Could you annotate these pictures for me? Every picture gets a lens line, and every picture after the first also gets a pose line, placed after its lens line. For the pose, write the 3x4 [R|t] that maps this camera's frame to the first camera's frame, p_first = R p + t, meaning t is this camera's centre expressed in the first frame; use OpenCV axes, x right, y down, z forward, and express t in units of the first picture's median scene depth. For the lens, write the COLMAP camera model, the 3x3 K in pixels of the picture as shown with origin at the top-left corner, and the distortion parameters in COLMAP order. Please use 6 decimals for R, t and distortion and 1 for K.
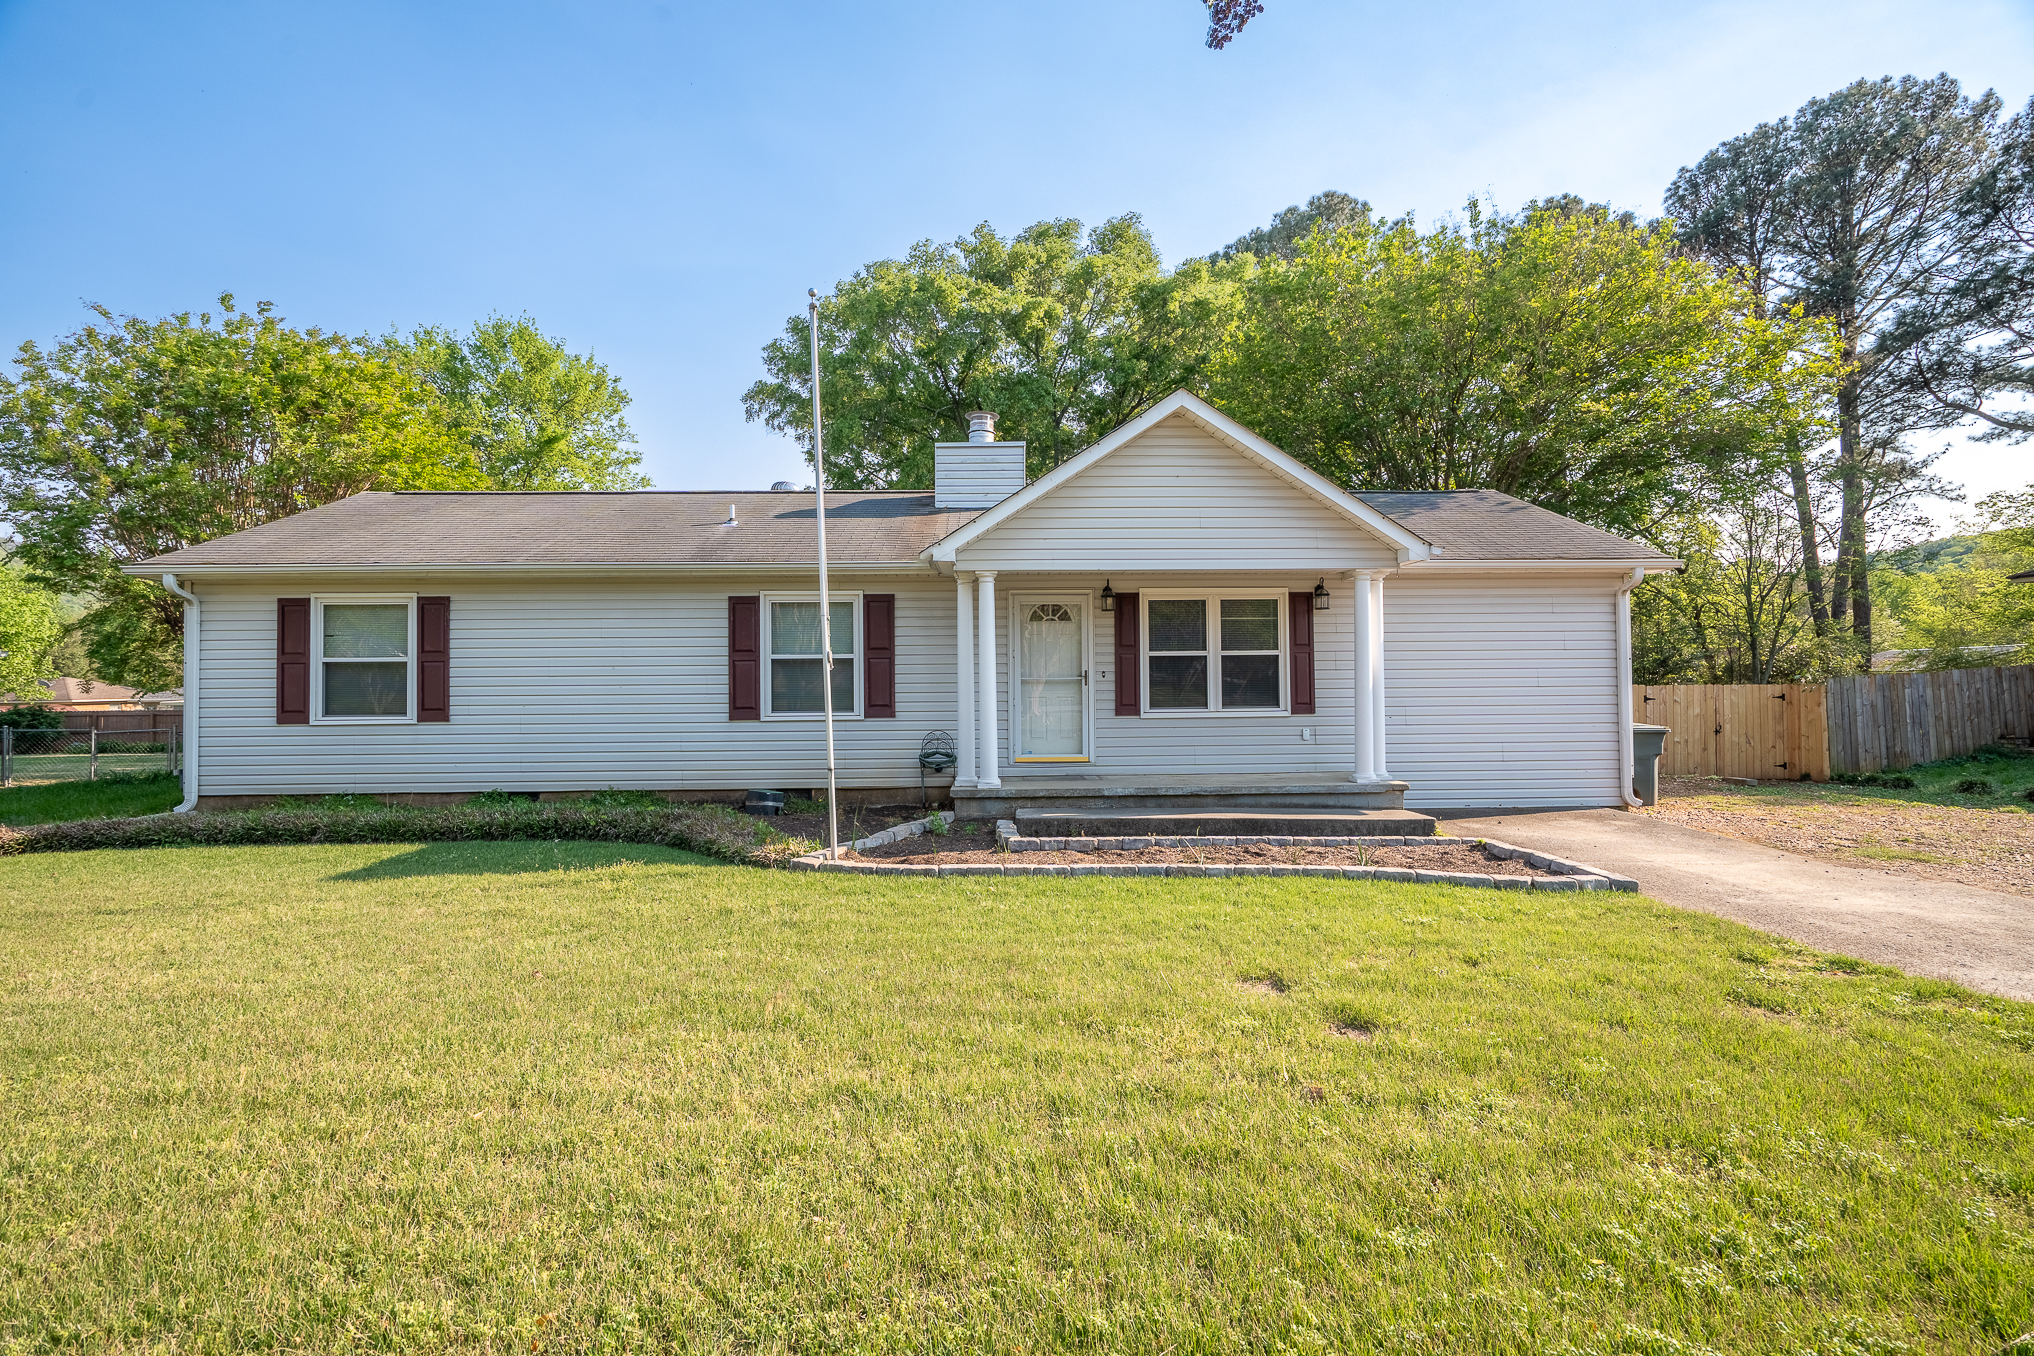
lens RADIAL K [[849.7, 0, 1017.0], [0, 849.7, 678.0], [0, 0, 1]] dist [0.020034, -0.014508]
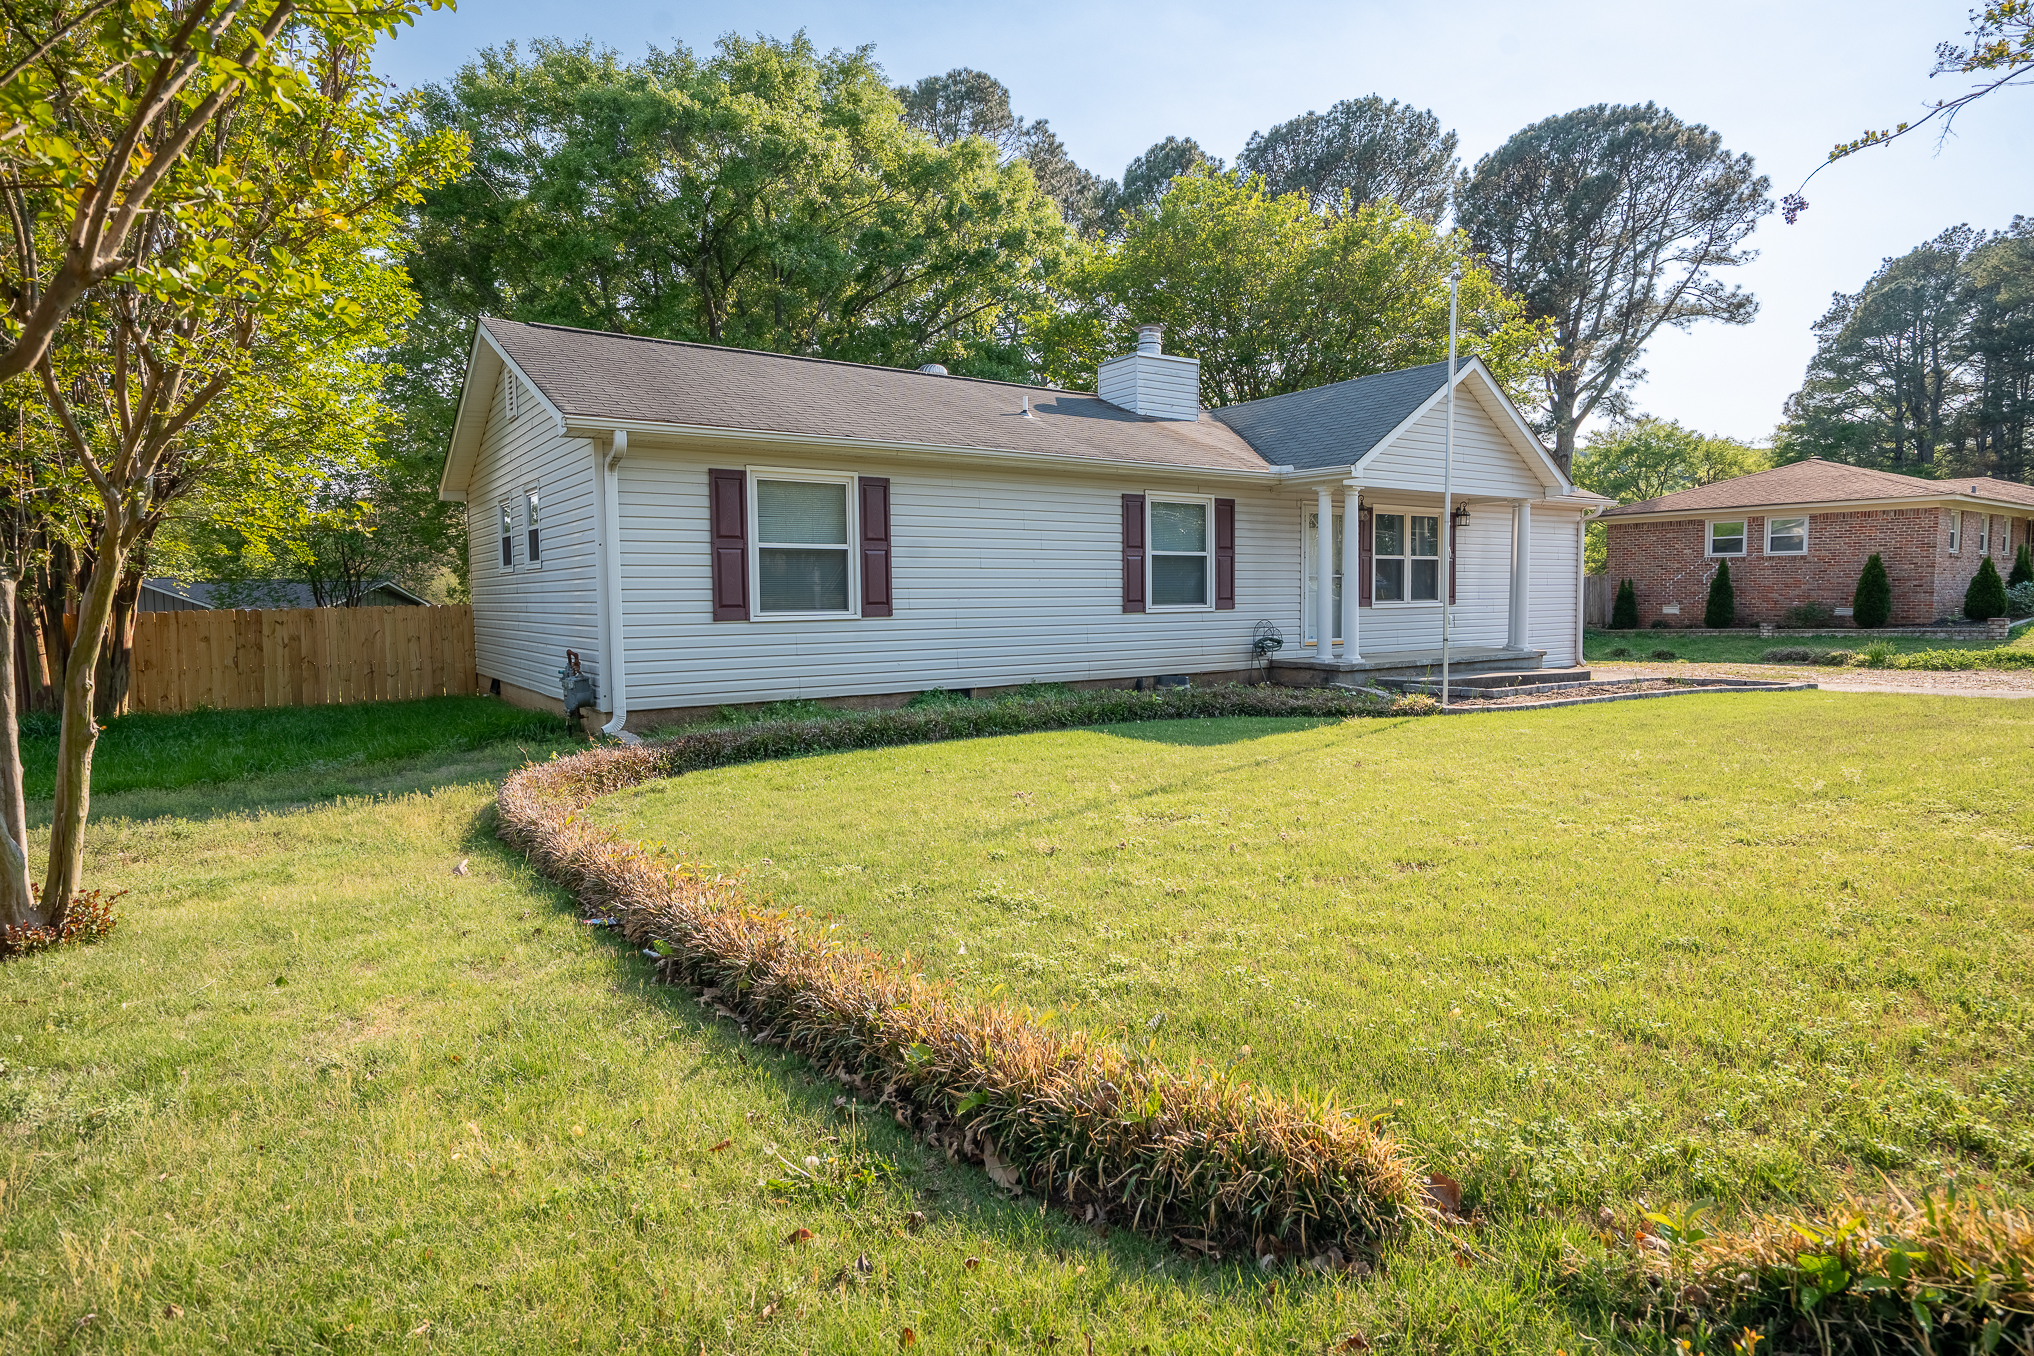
lens RADIAL K [[1061.6, 0, 1015.2], [0, 1061.6, 587.9], [0, 0, 1]] dist [0.000145, 0.000013]
pose [[0.832180, 0.004917, 0.554483, -1.182569], [-0.011671, 0.999894, 0.008648, 0.009758], [-0.554382, -0.013668, 0.832150, -0.016096]]
